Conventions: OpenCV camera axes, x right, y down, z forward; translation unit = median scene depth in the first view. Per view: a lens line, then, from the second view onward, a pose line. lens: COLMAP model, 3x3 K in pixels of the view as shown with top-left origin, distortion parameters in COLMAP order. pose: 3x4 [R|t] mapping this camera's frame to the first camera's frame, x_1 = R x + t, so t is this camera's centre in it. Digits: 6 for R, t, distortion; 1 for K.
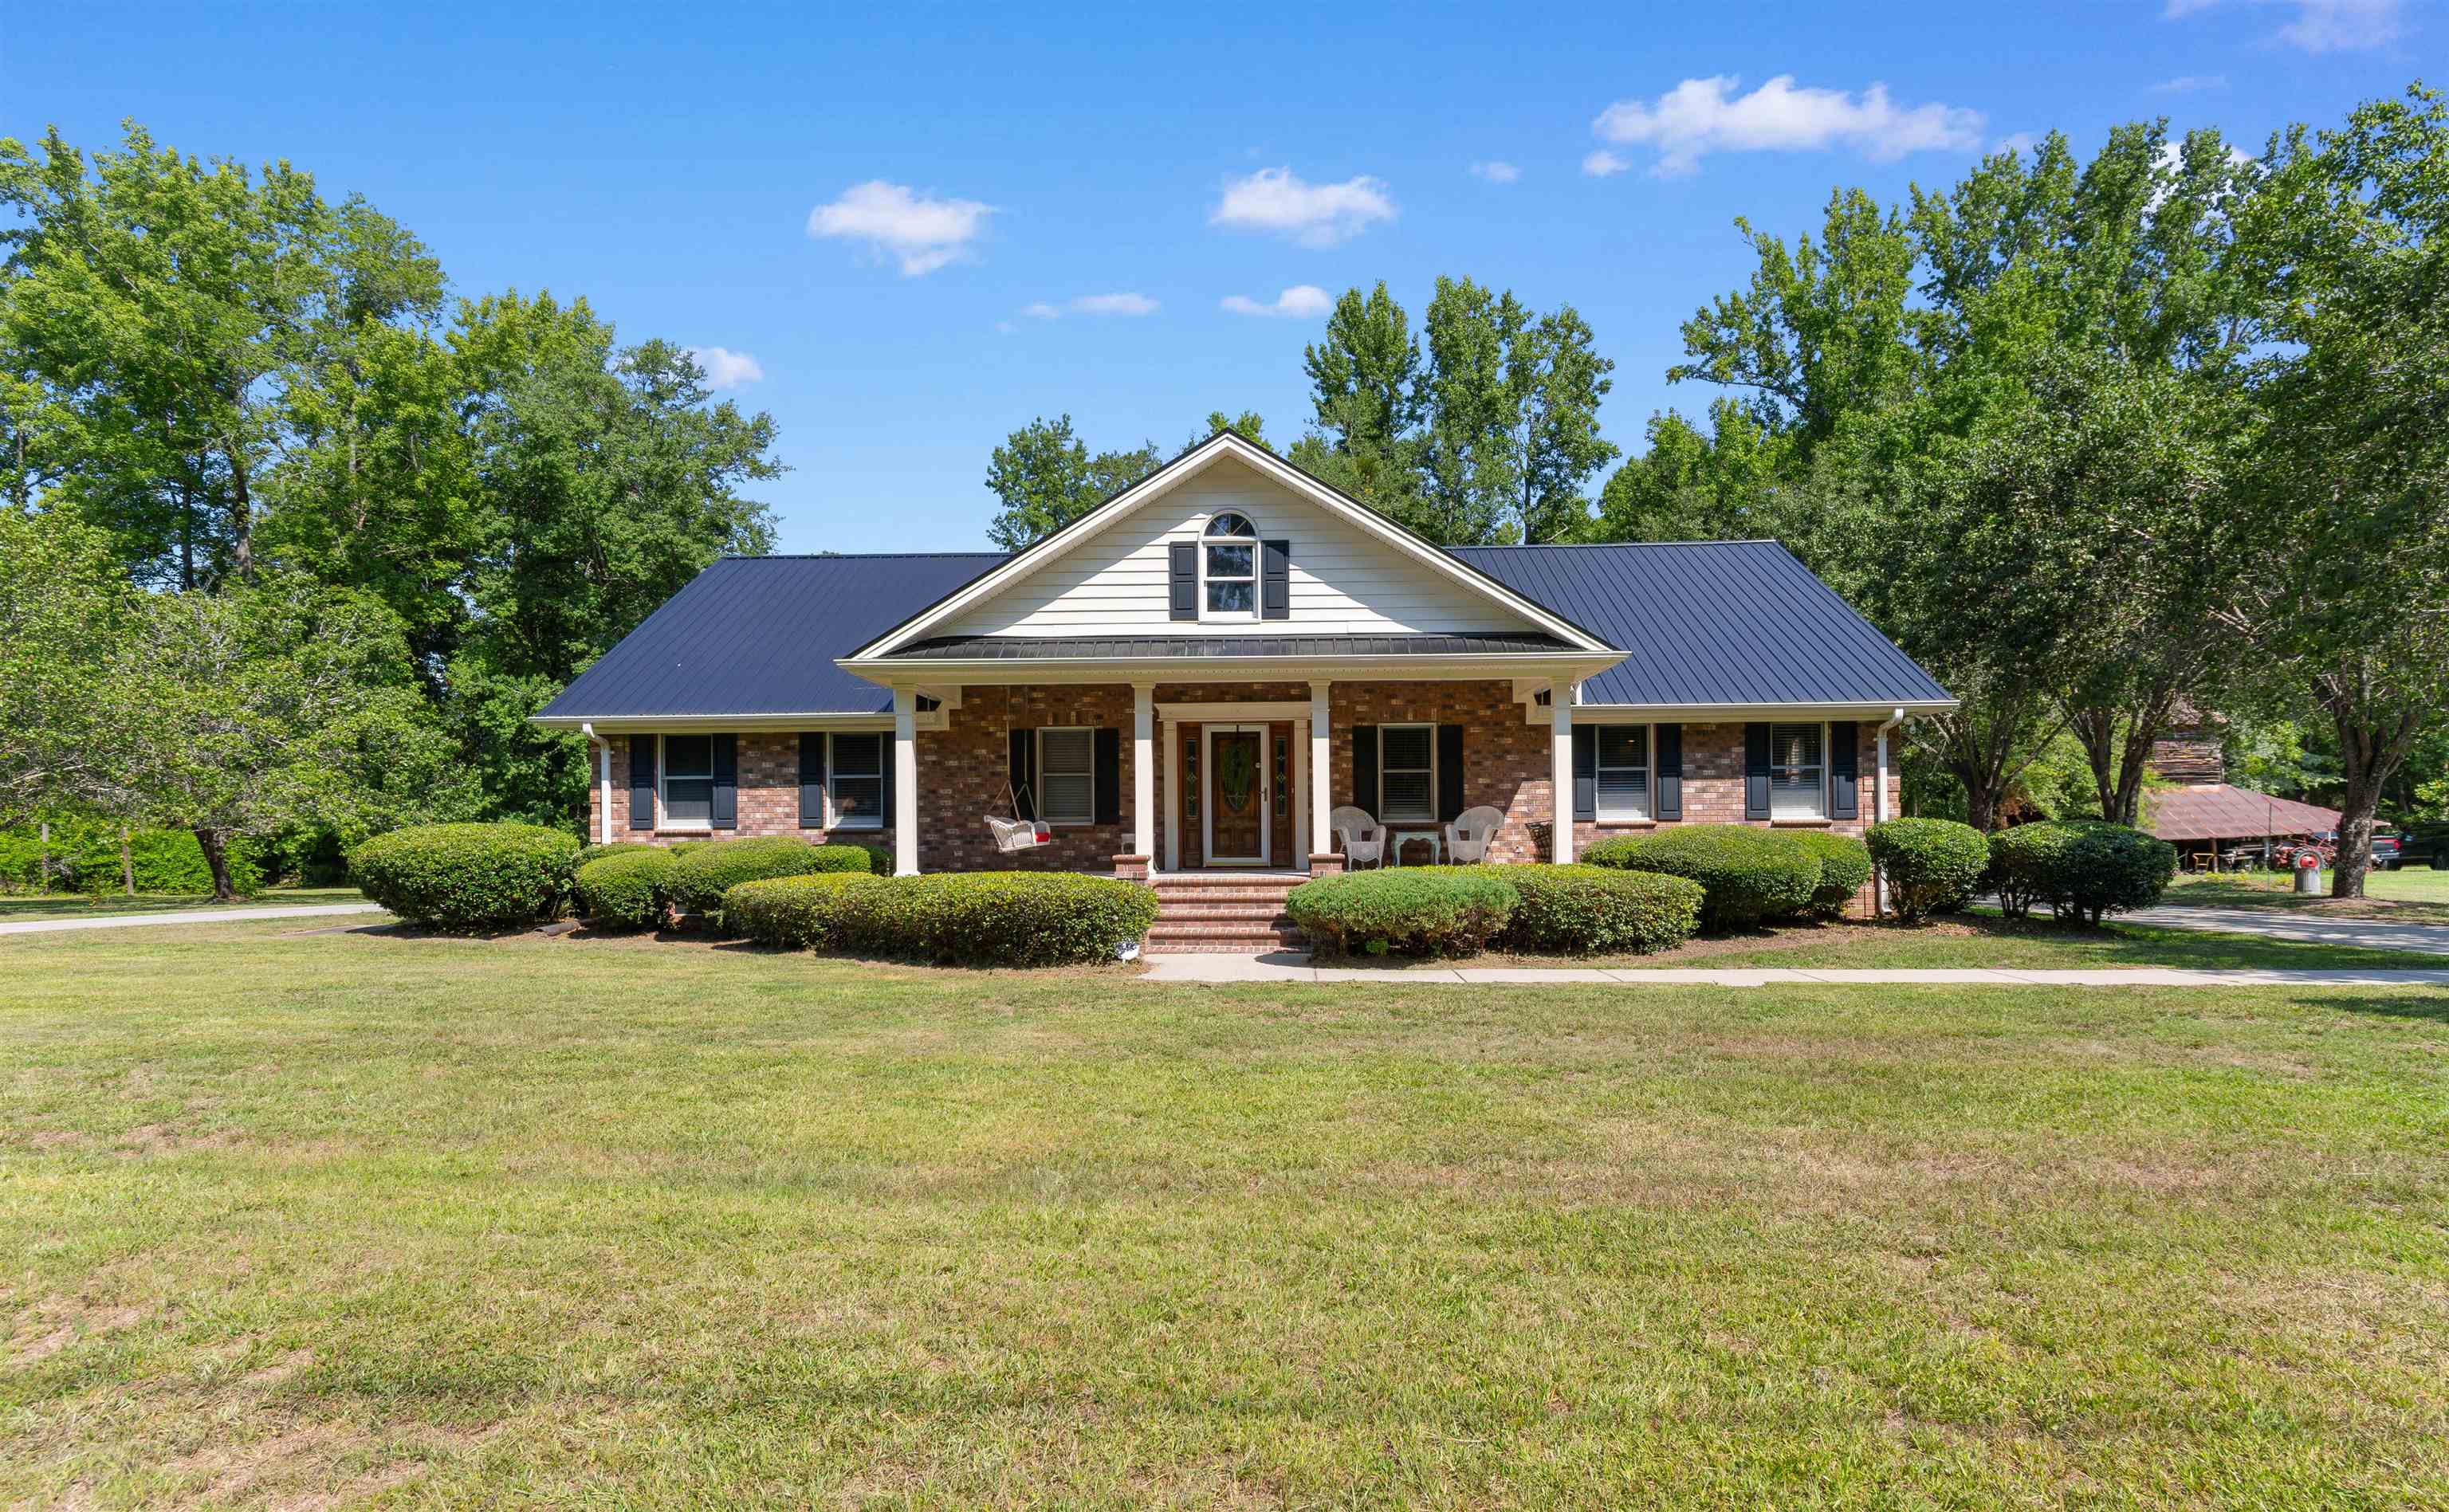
lens RADIAL K [[1267.4, 0, 1223.8], [0, 1267.4, 780.7], [0, 0, 1]] dist [0.000512, -0.001494]
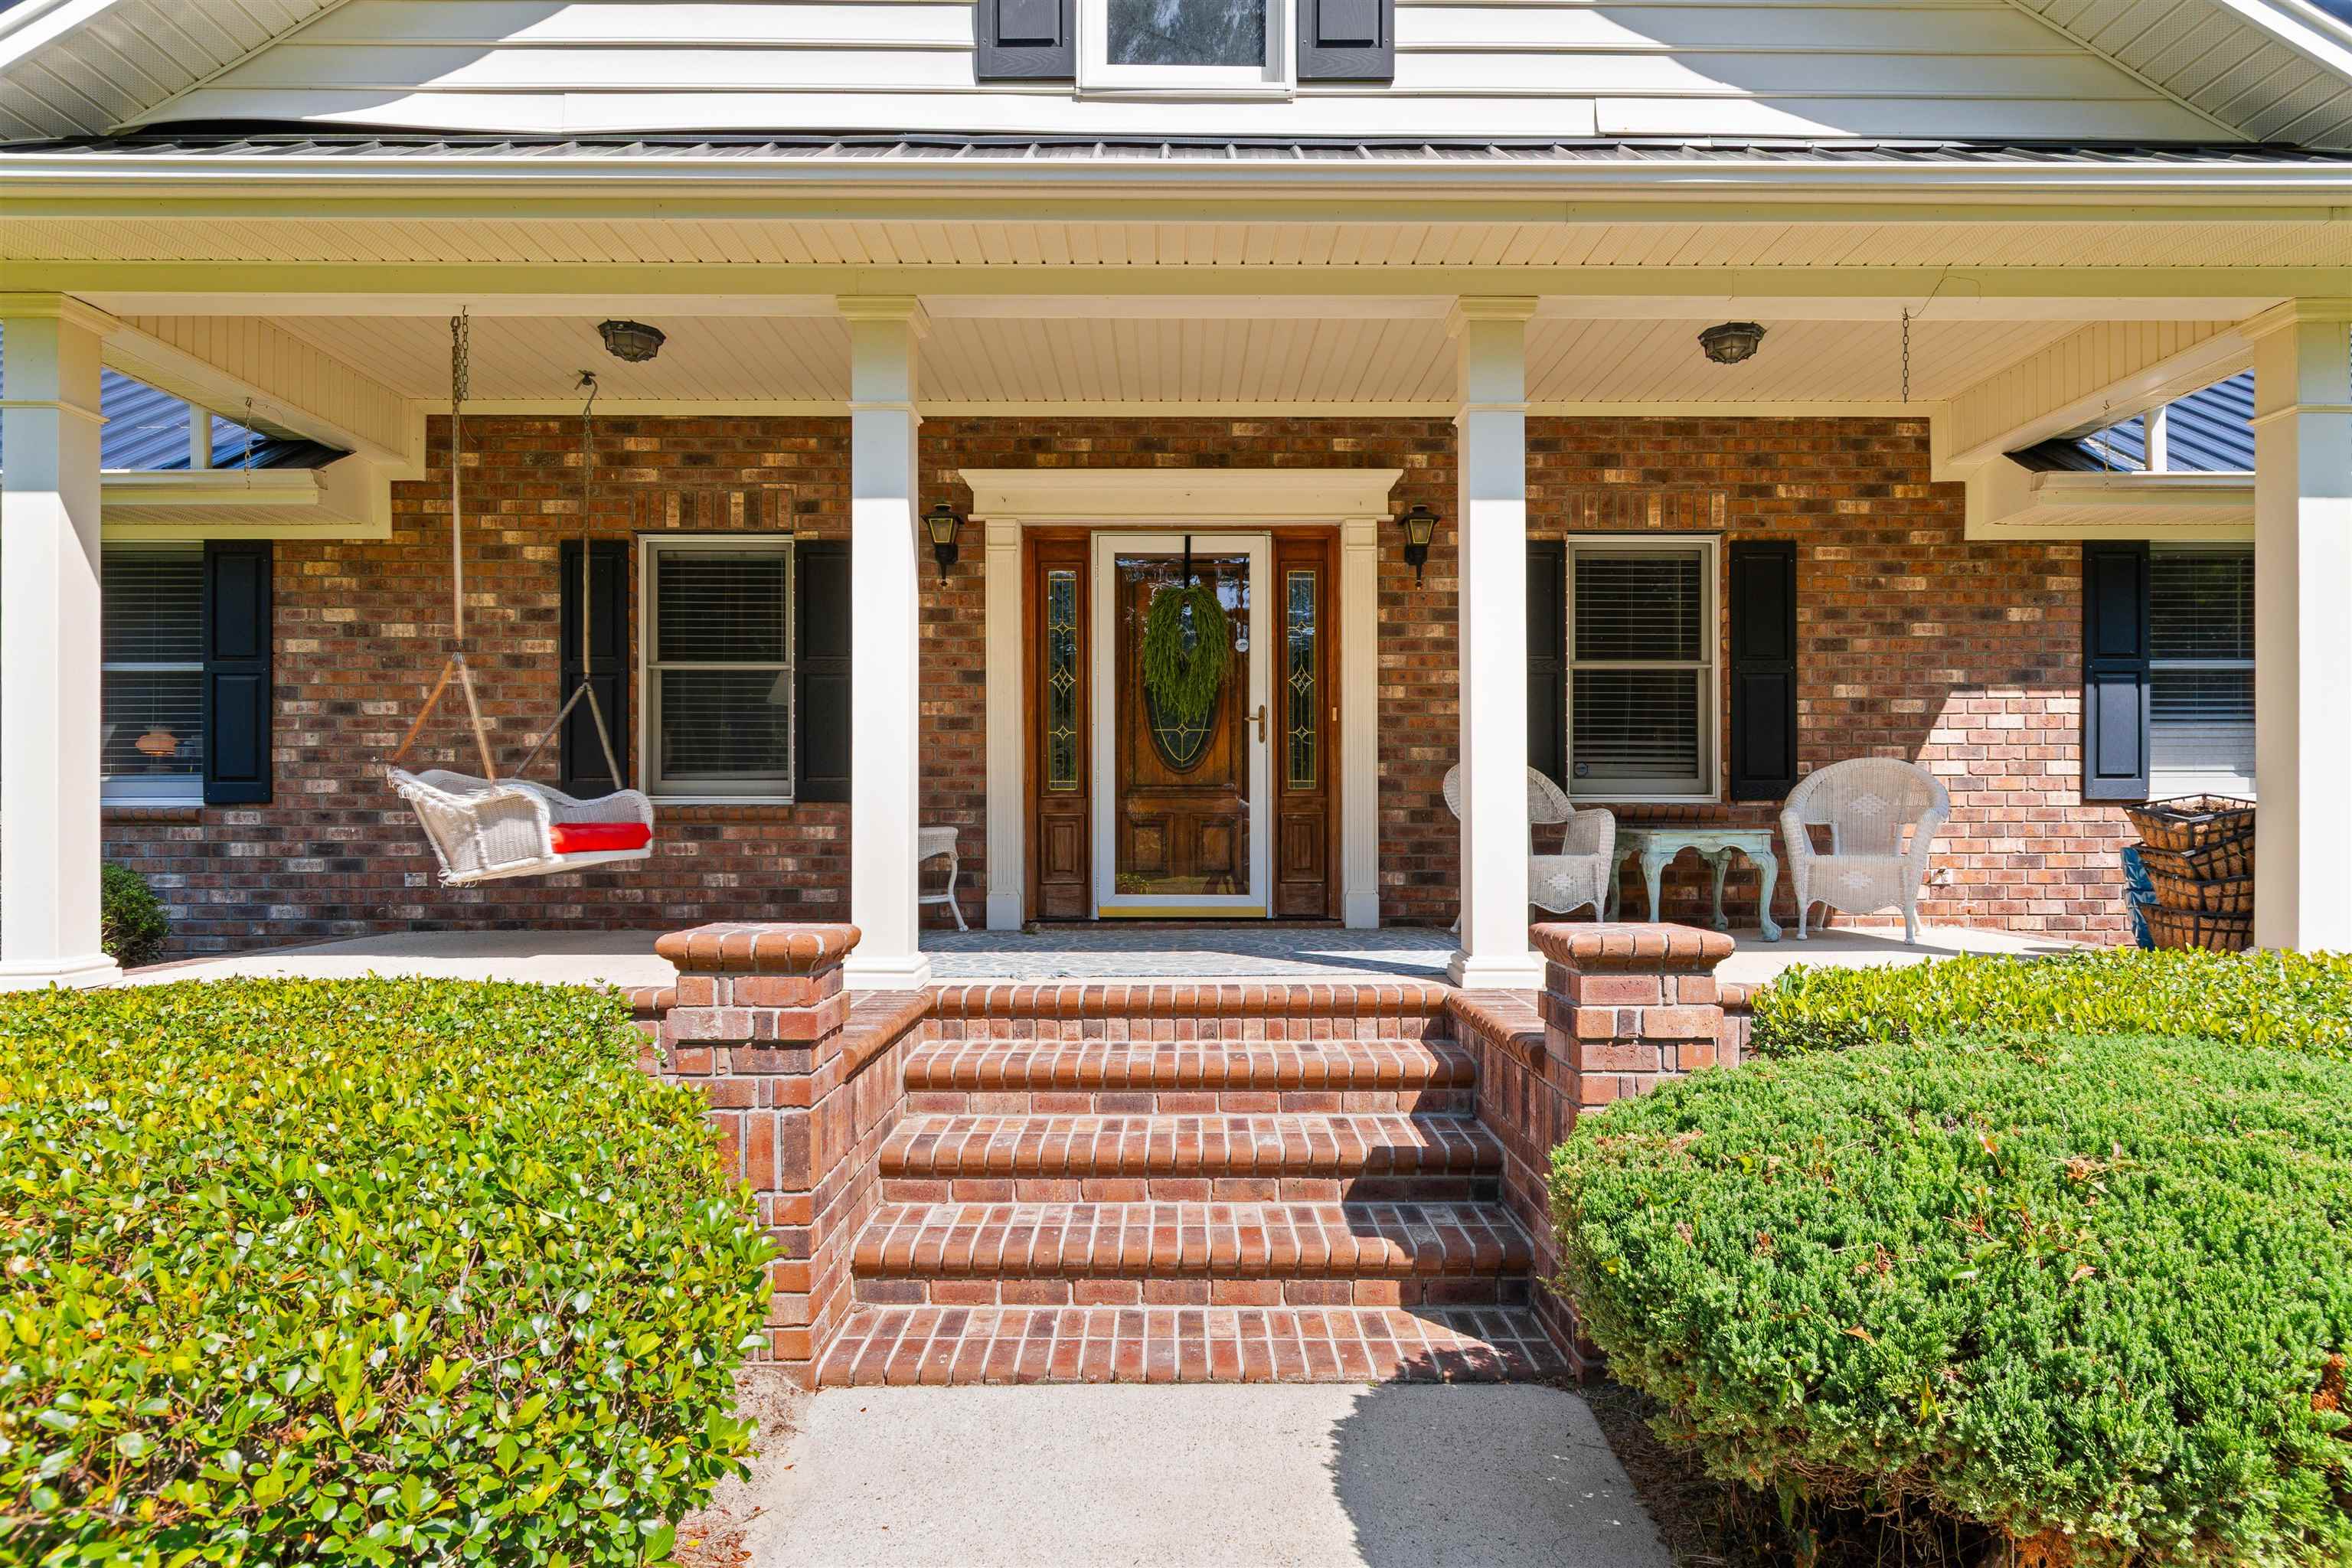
lens RADIAL K [[1370.4, 0, 1175.1], [0, 1370.4, 803.2], [0, 0, 1]] dist [0.008403, 0.001466]
pose [[0.999287, 0.006680, 0.037148, -0.007380], [-0.007717, 0.999583, 0.027840, 0.023748], [-0.036947, -0.028107, 0.998922, 0.619902]]
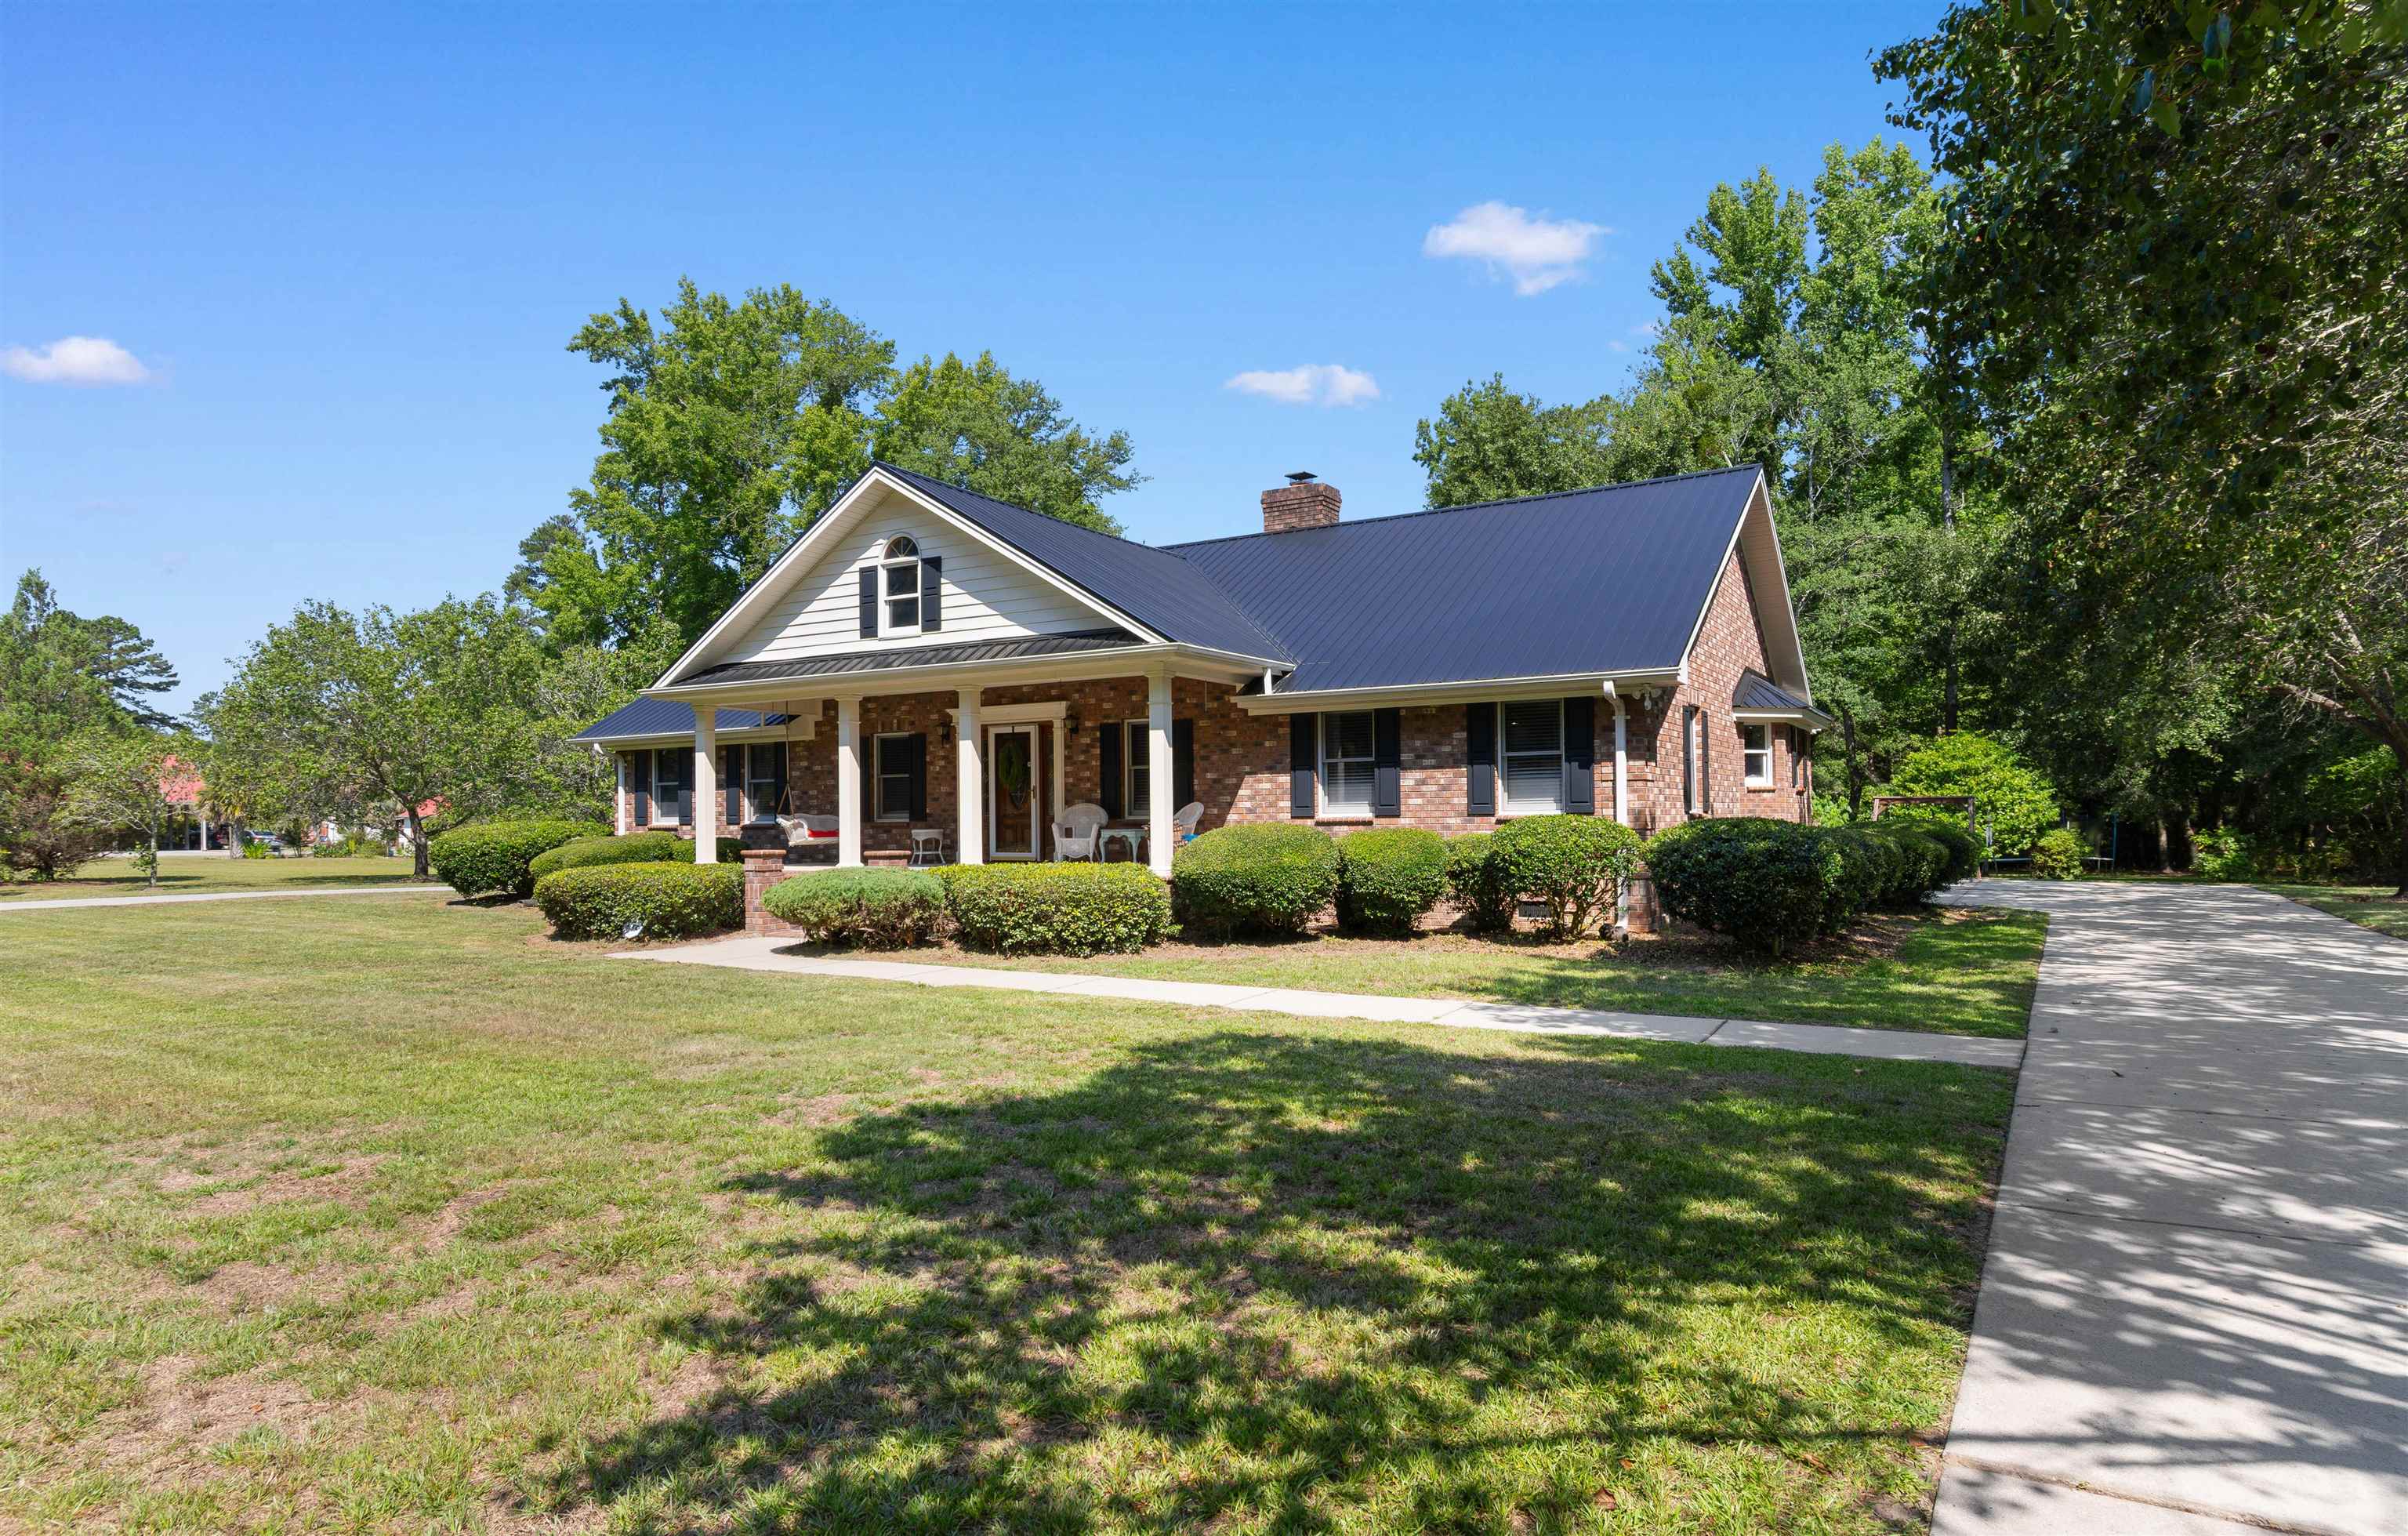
lens RADIAL K [[1355.5, 0, 1201.4], [0, 1355.5, 756.6], [0, 0, 1]] dist [0.007039, 0.000479]
pose [[0.870315, -0.023774, -0.491921, 0.723527], [0.021380, 0.999716, -0.010489, -0.003827], [0.492031, -0.001388, 0.870577, 0.101241]]
